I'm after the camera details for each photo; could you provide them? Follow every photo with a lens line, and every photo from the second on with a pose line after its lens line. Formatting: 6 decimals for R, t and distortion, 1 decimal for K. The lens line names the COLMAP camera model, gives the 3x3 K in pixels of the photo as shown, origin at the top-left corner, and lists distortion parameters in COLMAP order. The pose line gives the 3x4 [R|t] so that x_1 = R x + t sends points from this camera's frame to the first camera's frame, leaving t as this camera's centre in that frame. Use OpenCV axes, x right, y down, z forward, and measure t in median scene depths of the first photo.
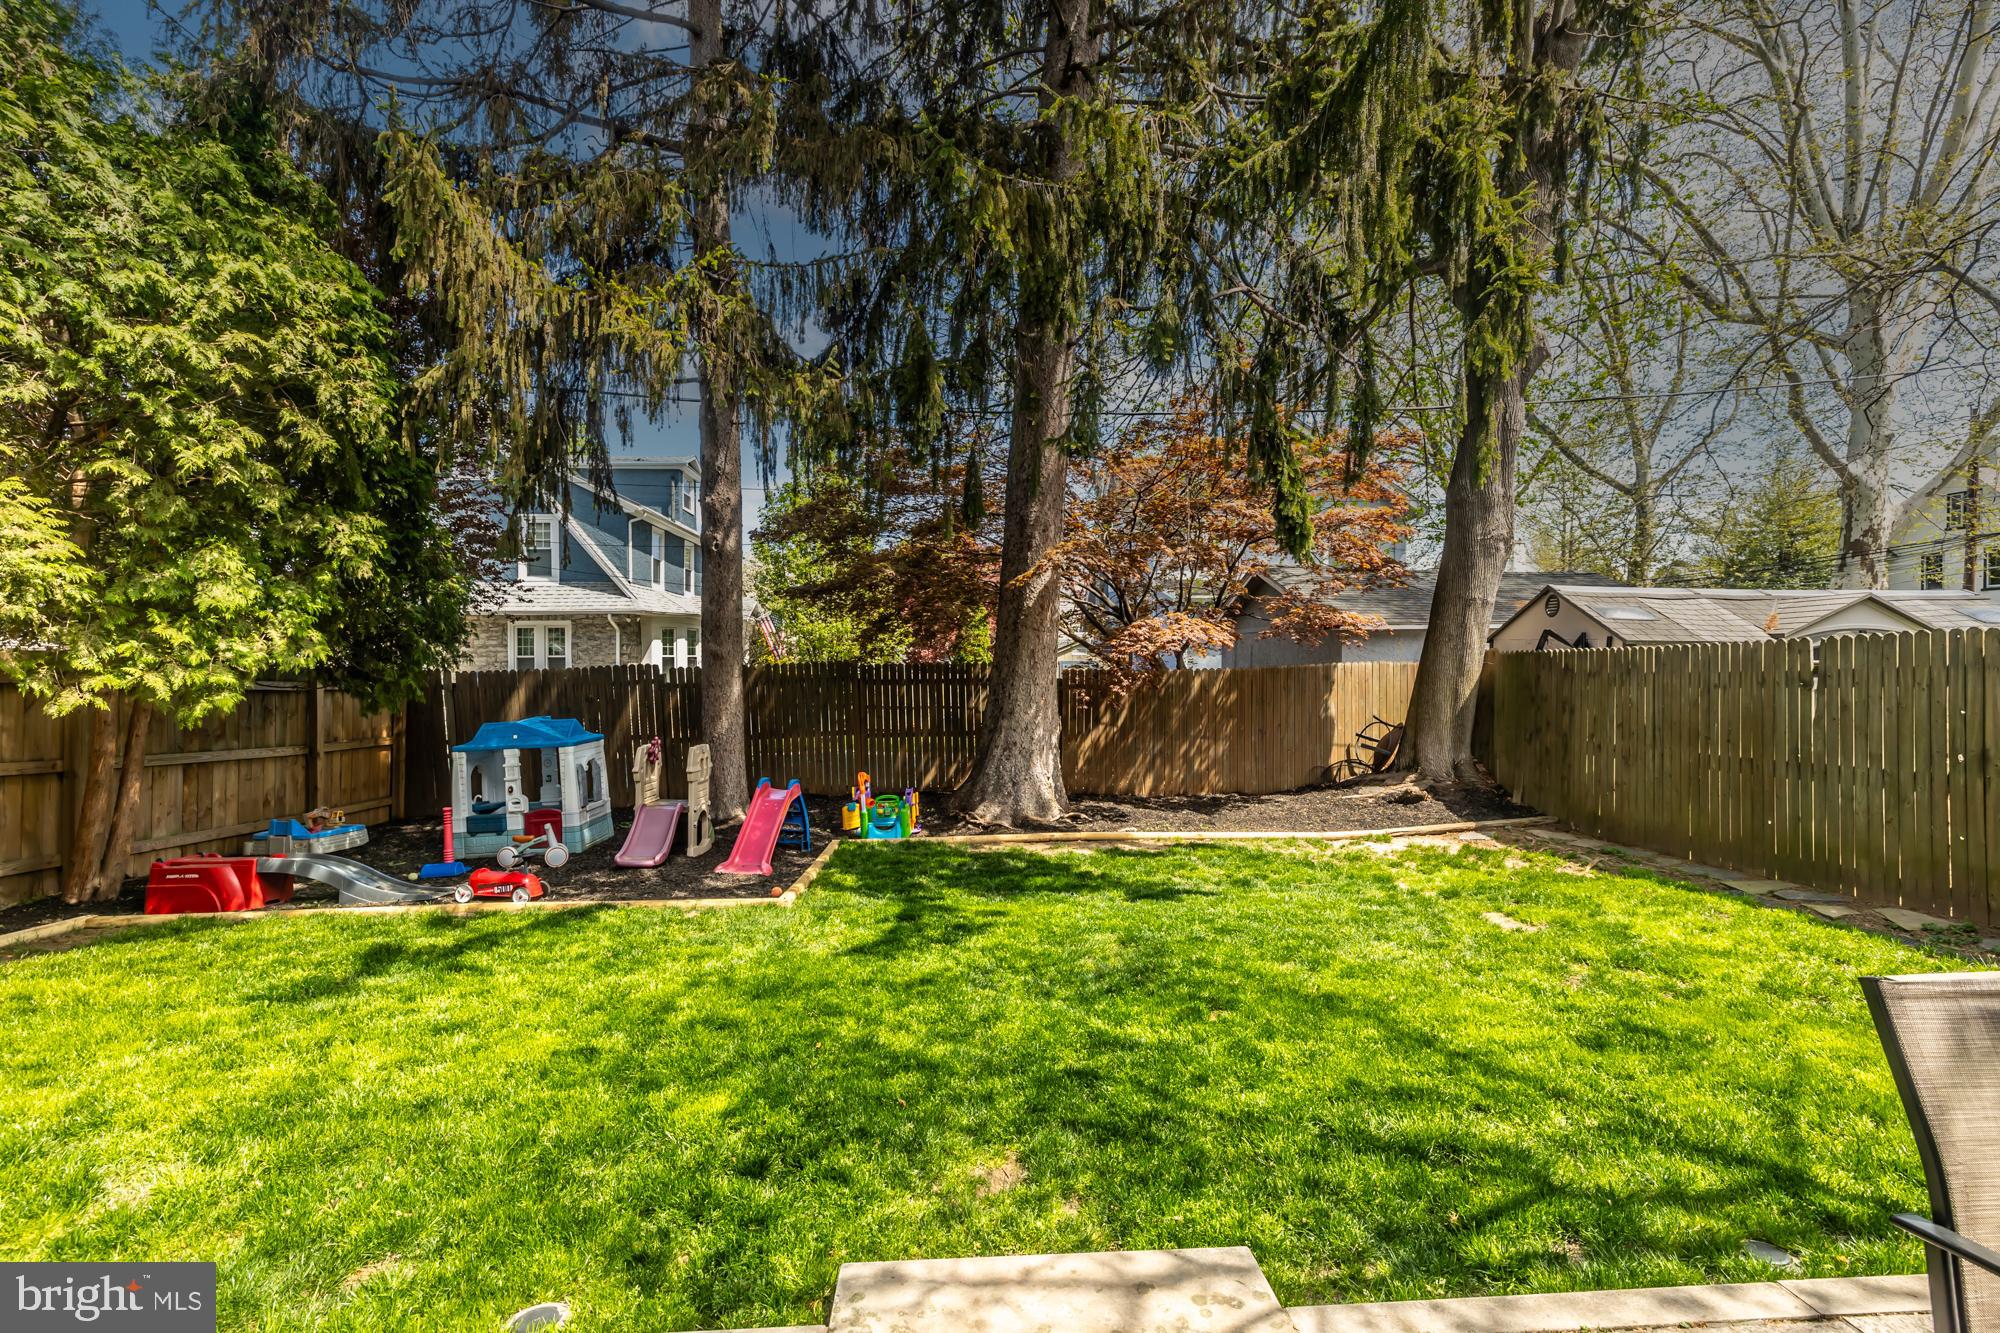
lens RADIAL K [[867.8, 0, 1000.0], [0, 867.8, 666.5], [0, 0, 1]] dist [0.000496, 0.000108]
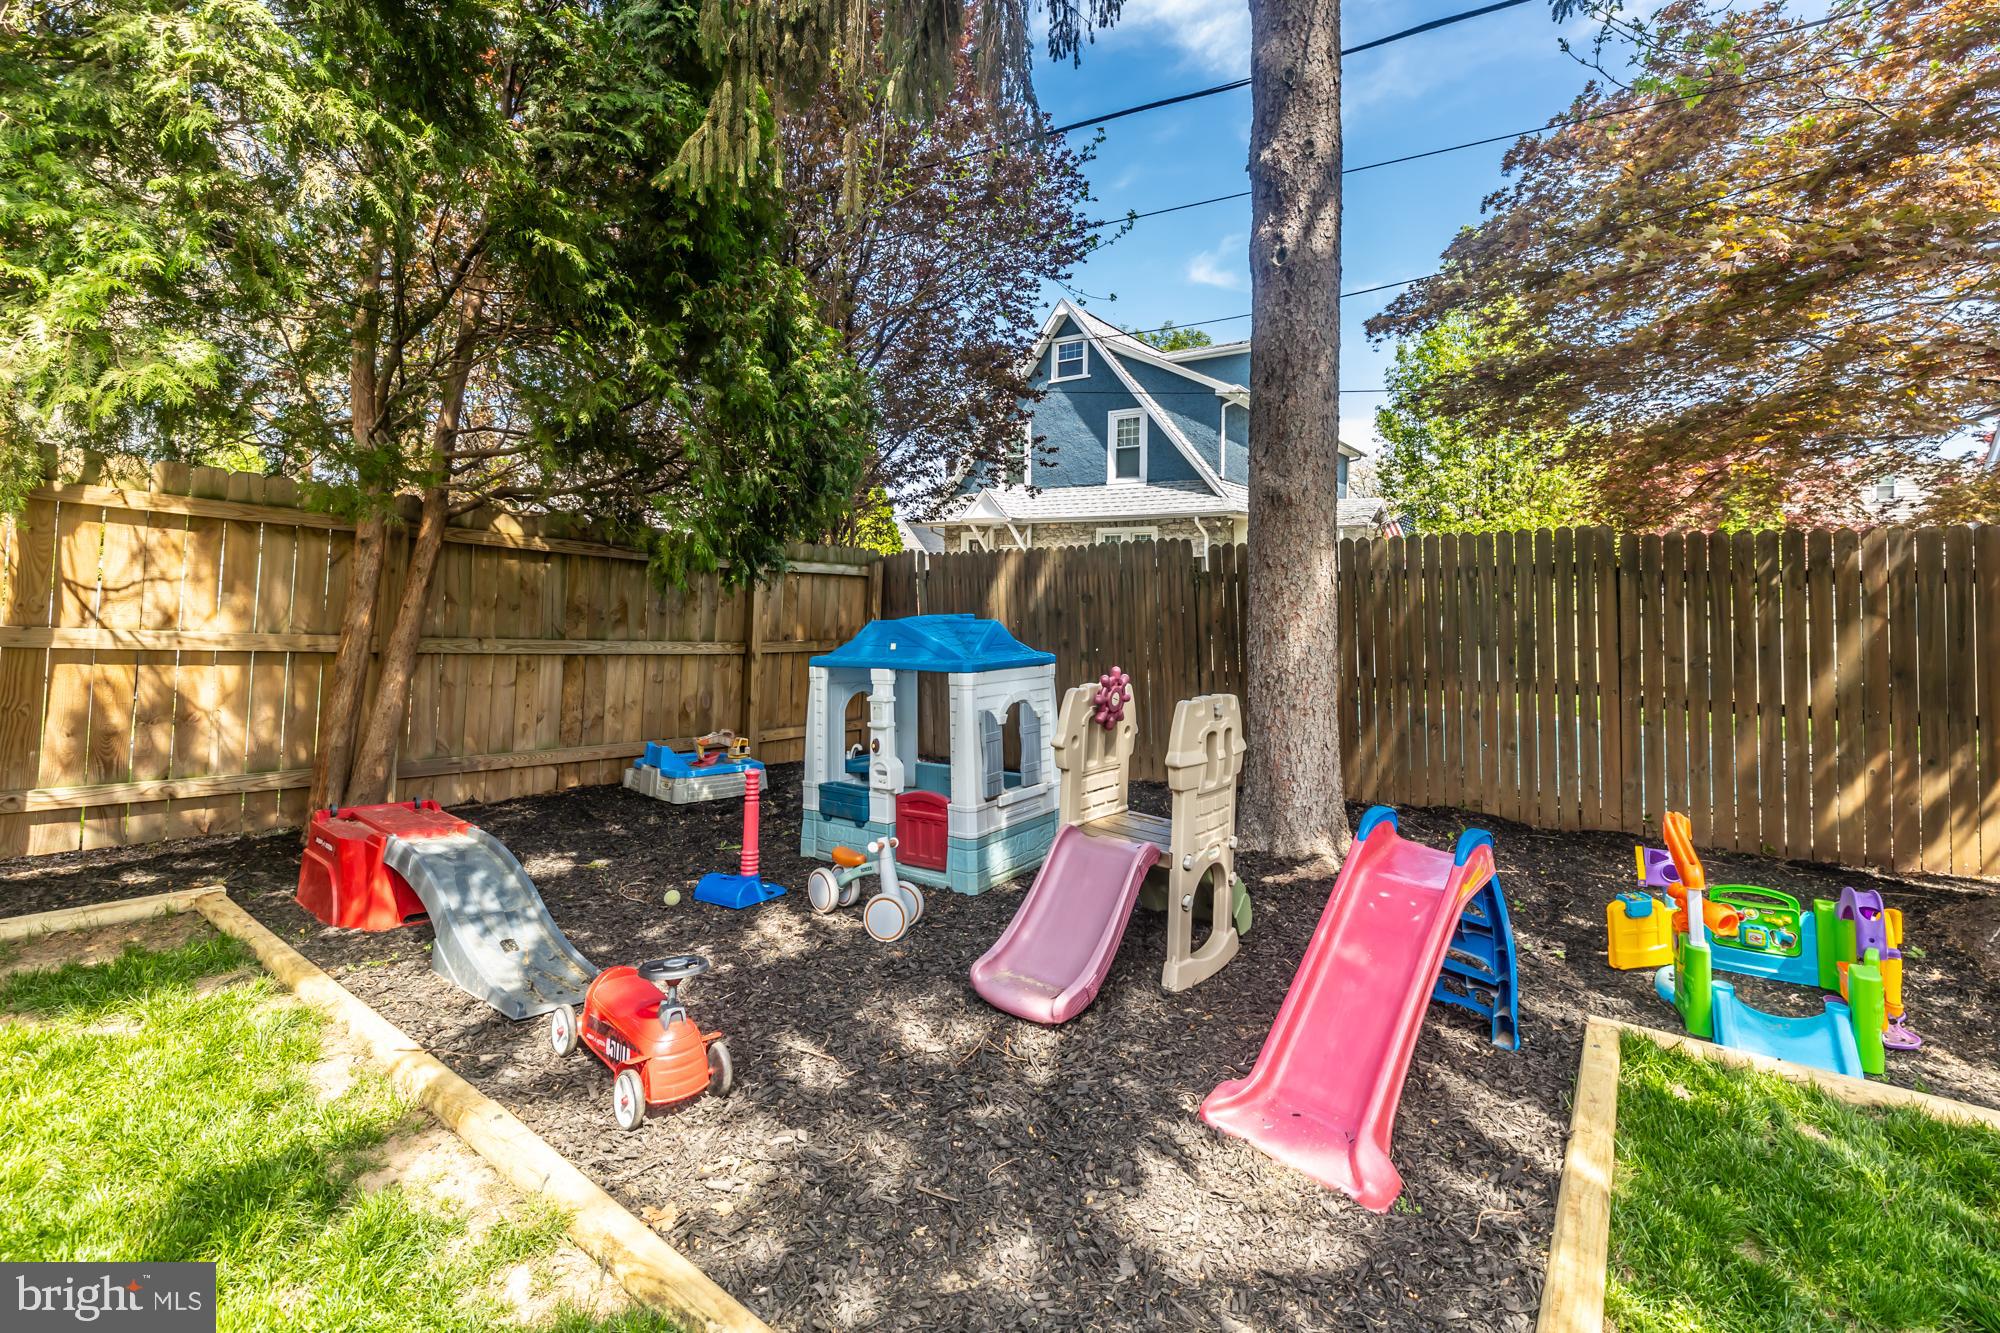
lens RADIAL K [[881.8, 0, 1001.6], [0, 881.8, 587.3], [0, 0, 1]] dist [0.000613, 0.000139]
pose [[0.778218, 0.020545, -0.627658, -0.168044], [-0.027873, 0.999610, -0.001839, 0.044224], [0.627375, 0.018925, 0.778487, 0.621775]]
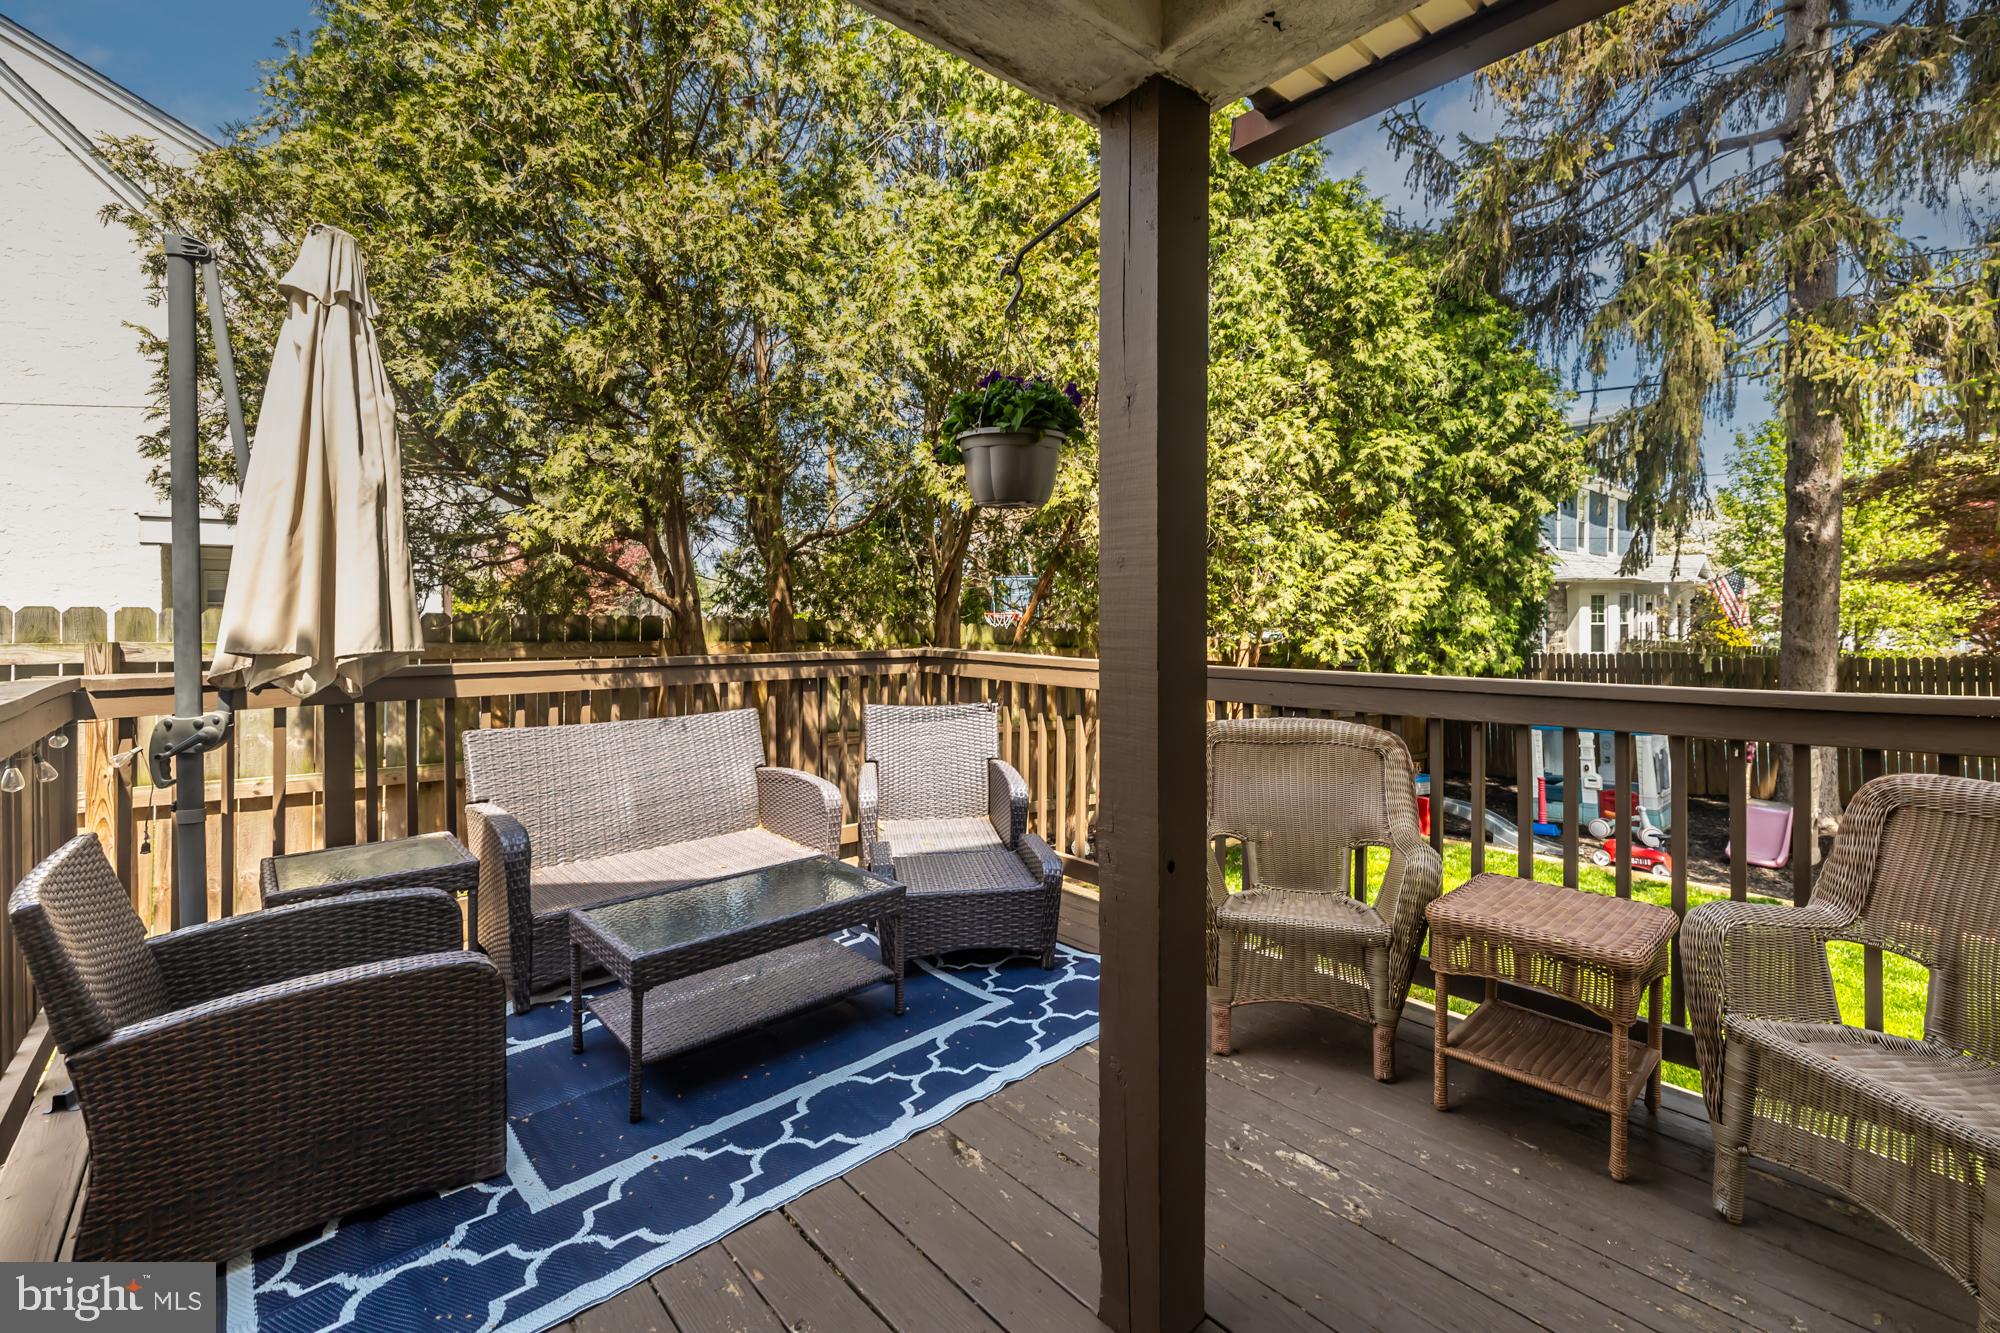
lens RADIAL K [[851.0, 0, 999.6], [0, 851.0, 626.0], [0, 0, 1]] dist [-0.002477, -0.000473]
pose [[0.615293, 0.016427, -0.788127, -0.159405], [-0.008259, 0.999862, 0.014393, -0.053989], [0.788255, -0.002347, 0.615344, -0.294537]]
